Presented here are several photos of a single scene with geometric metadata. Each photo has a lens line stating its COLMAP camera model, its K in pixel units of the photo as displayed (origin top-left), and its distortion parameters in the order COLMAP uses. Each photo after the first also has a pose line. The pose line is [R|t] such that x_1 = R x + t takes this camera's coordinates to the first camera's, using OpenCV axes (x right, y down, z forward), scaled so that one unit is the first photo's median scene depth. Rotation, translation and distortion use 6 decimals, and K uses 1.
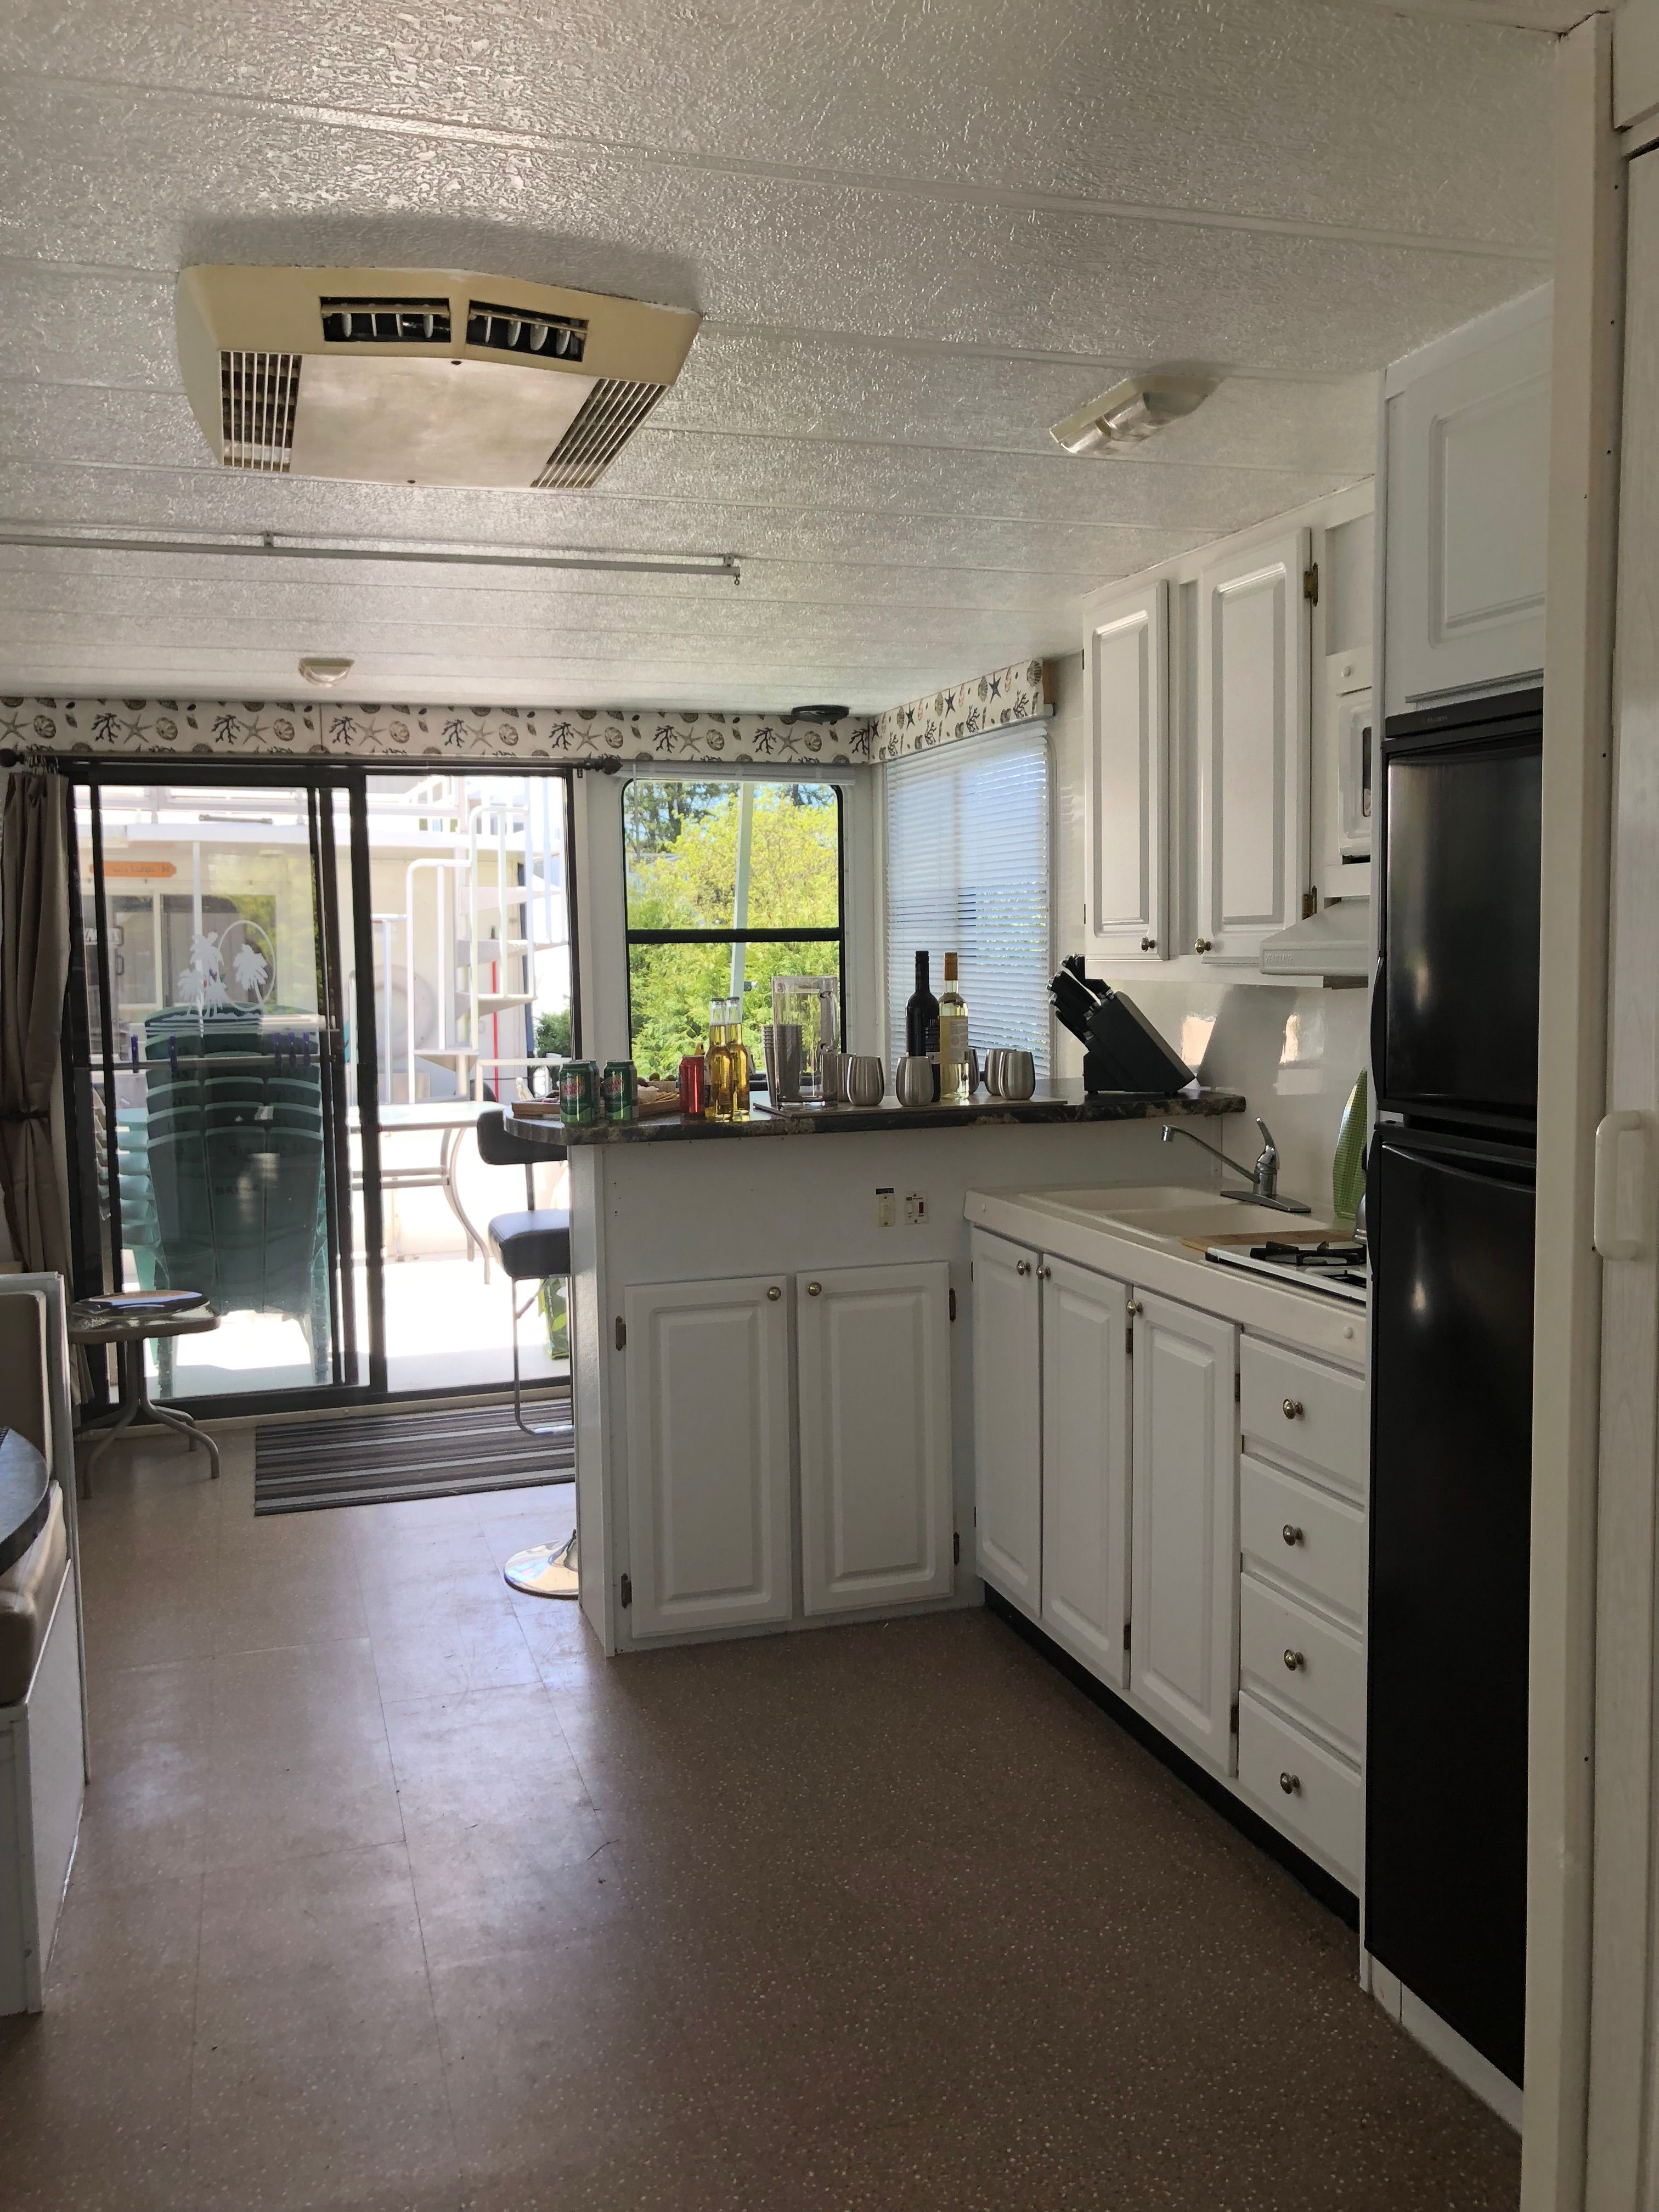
lens RADIAL K [[1706.4, 0, 829.5], [0, 1706.4, 1106.0], [0, 0, 1]] dist [0.101341, -0.223884]
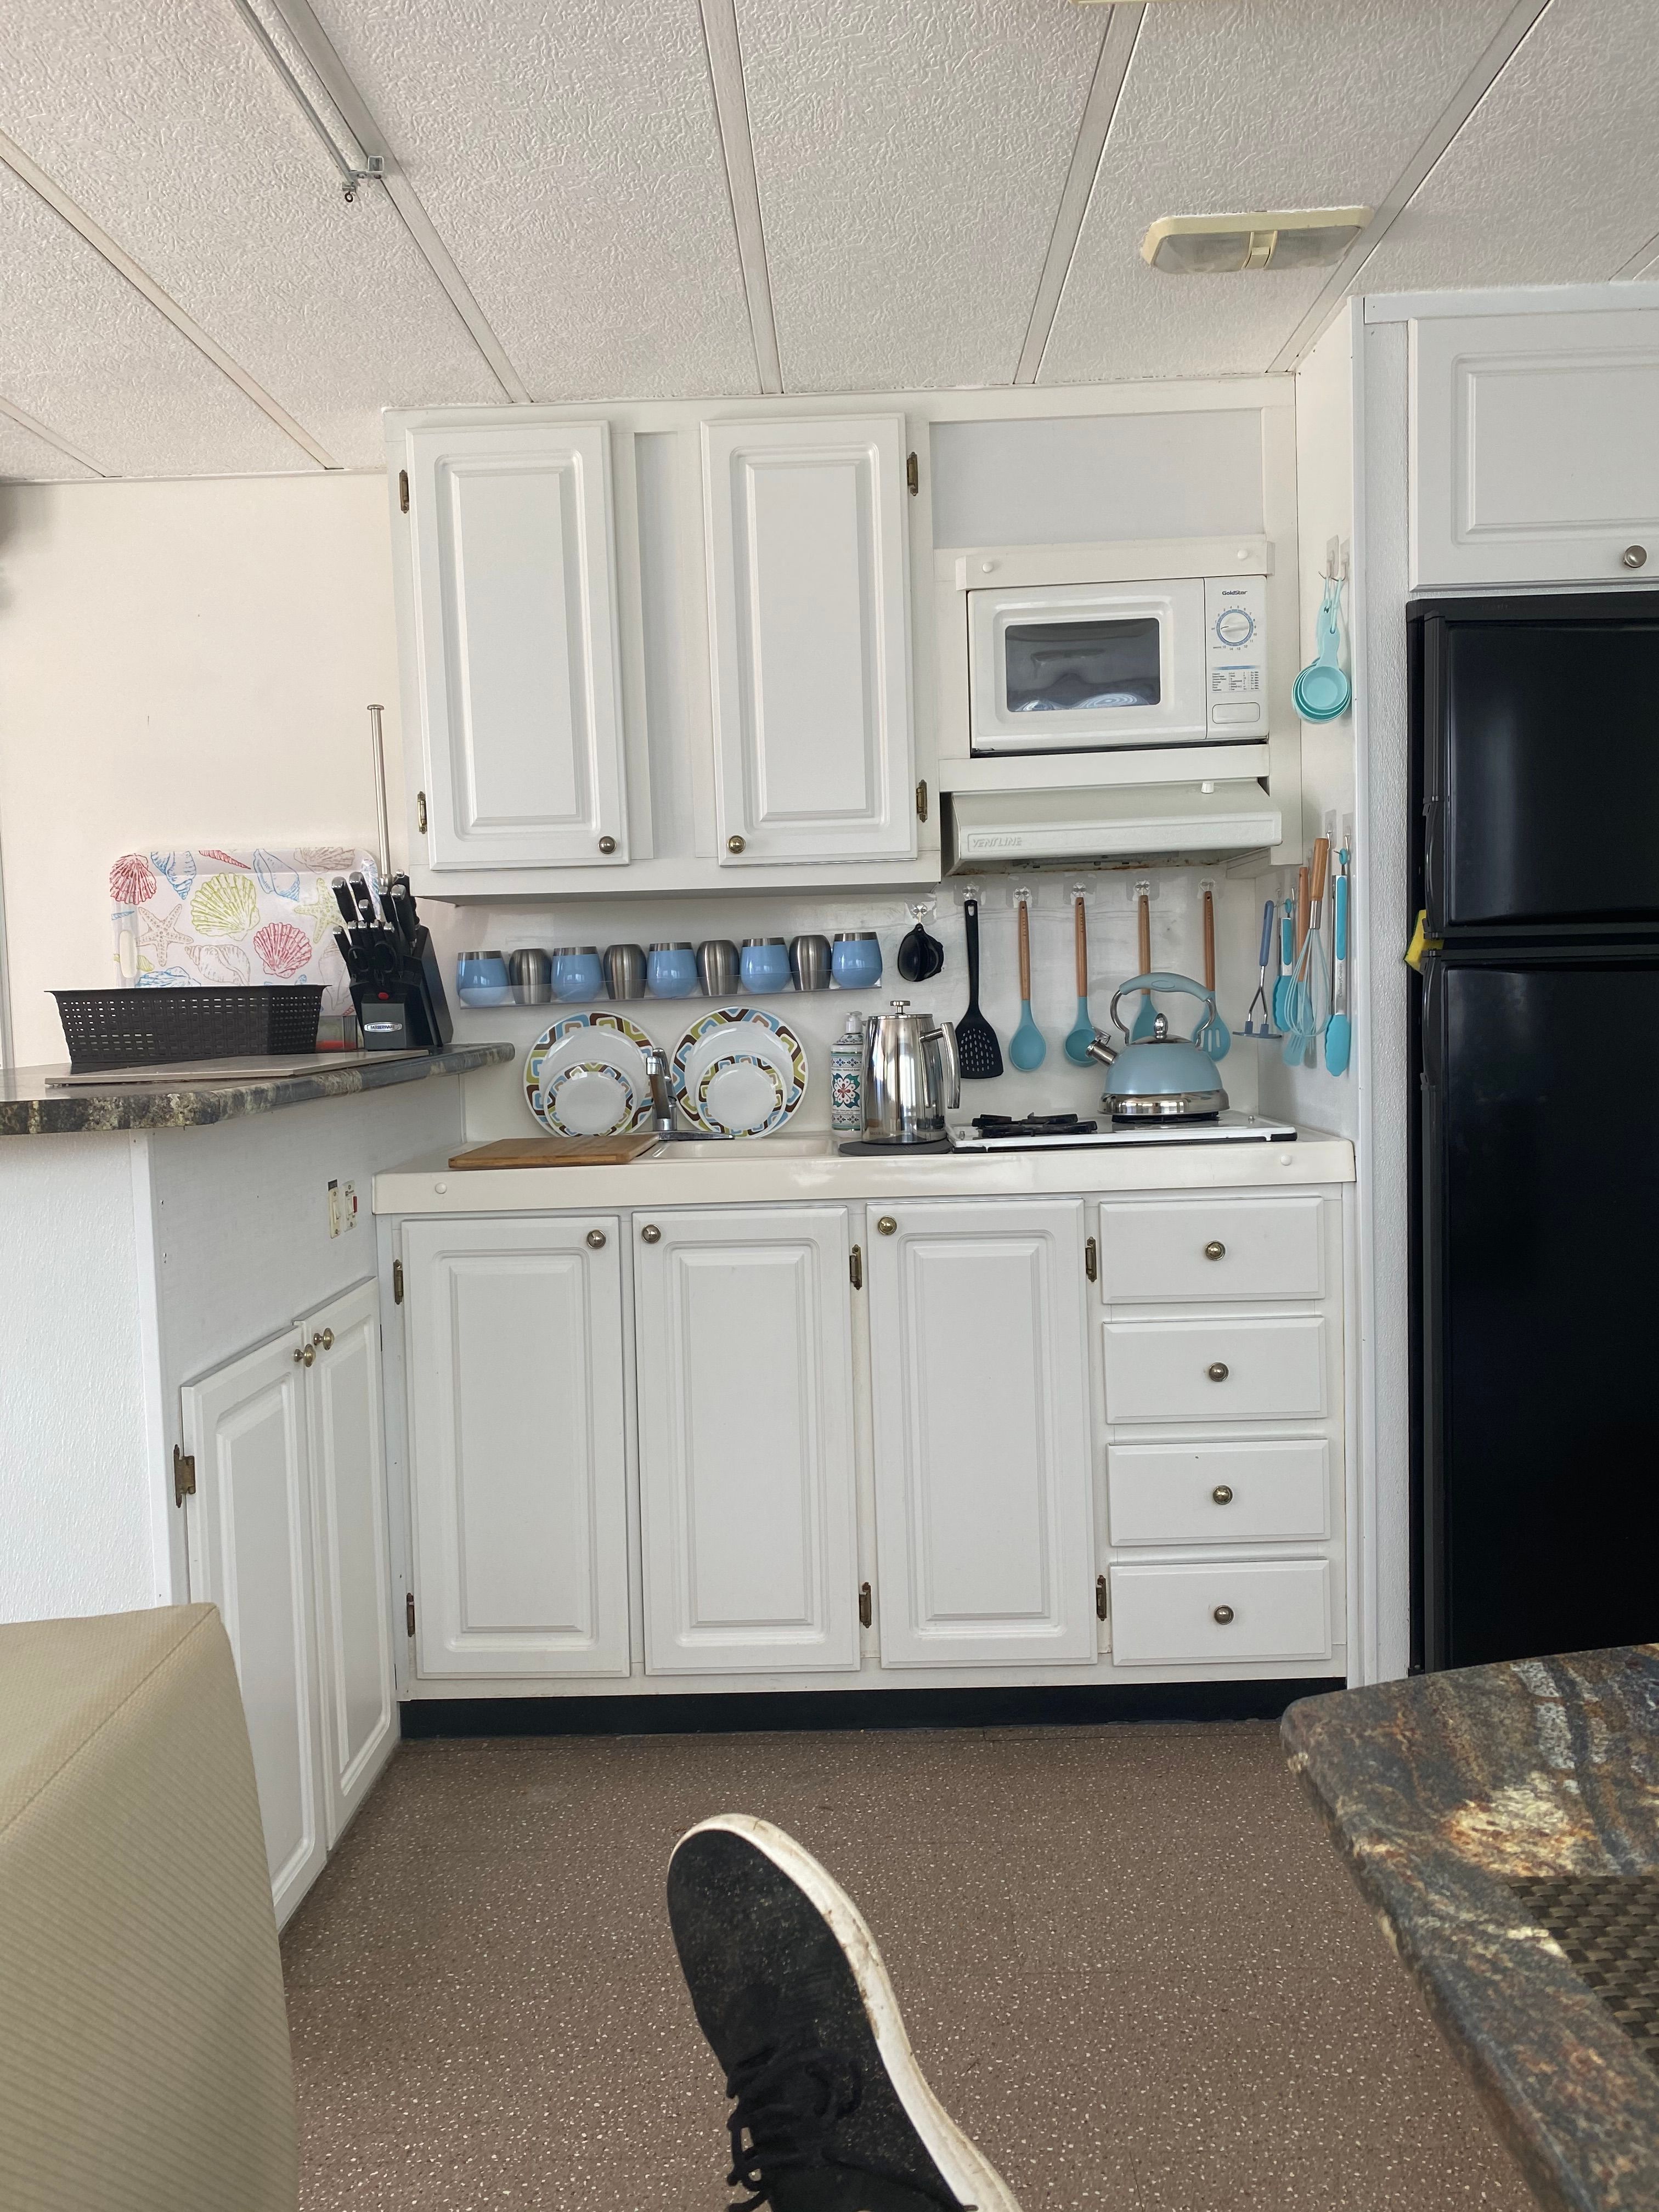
lens RADIAL K [[1706.4, 0, 829.5], [0, 1706.4, 1106.0], [0, 0, 1]] dist [0.101341, -0.223884]
pose [[0.336643, -0.046431, 0.940487, -0.683846], [0.117176, 0.993086, 0.007085, 0.047037], [-0.934313, 0.107817, 0.339756, 0.735162]]
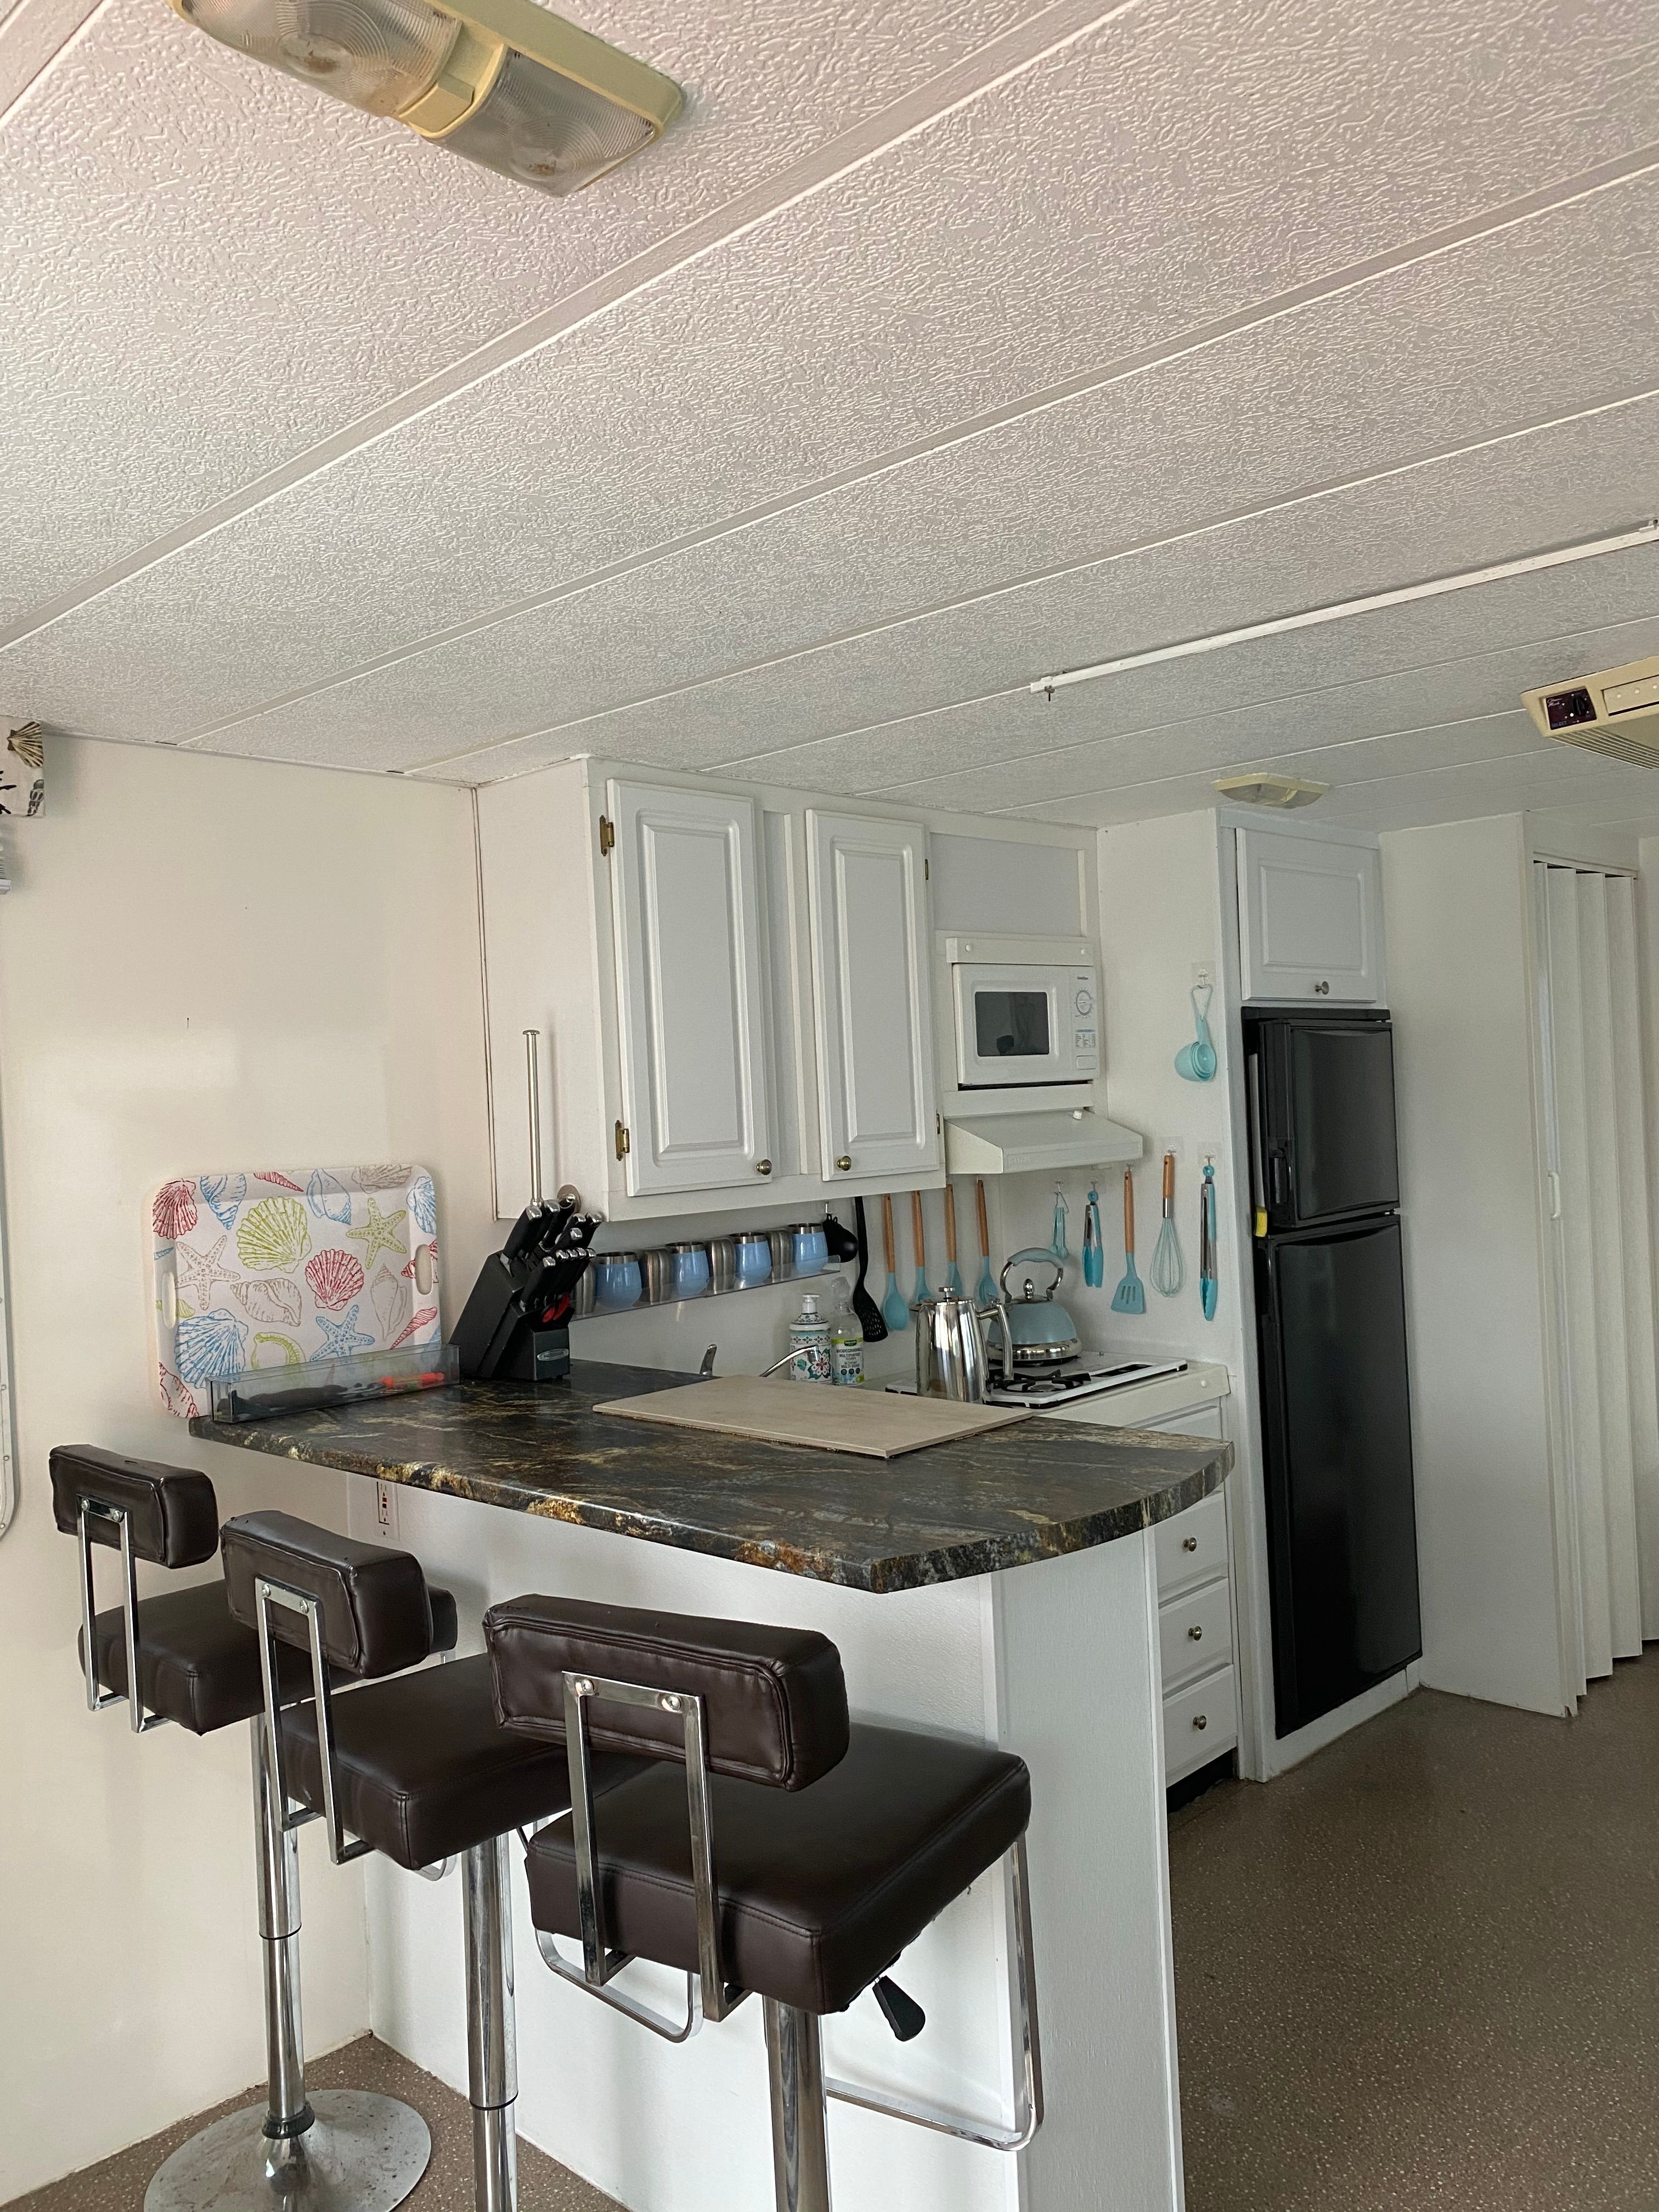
lens RADIAL K [[1706.4, 0, 829.5], [0, 1706.4, 1106.0], [0, 0, 1]] dist [0.101341, -0.223884]
pose [[-0.462012, 0.061709, 0.884724, -0.780034], [0.156393, 0.987612, 0.012785, -0.157986], [-0.872975, 0.144272, -0.465940, 1.649762]]
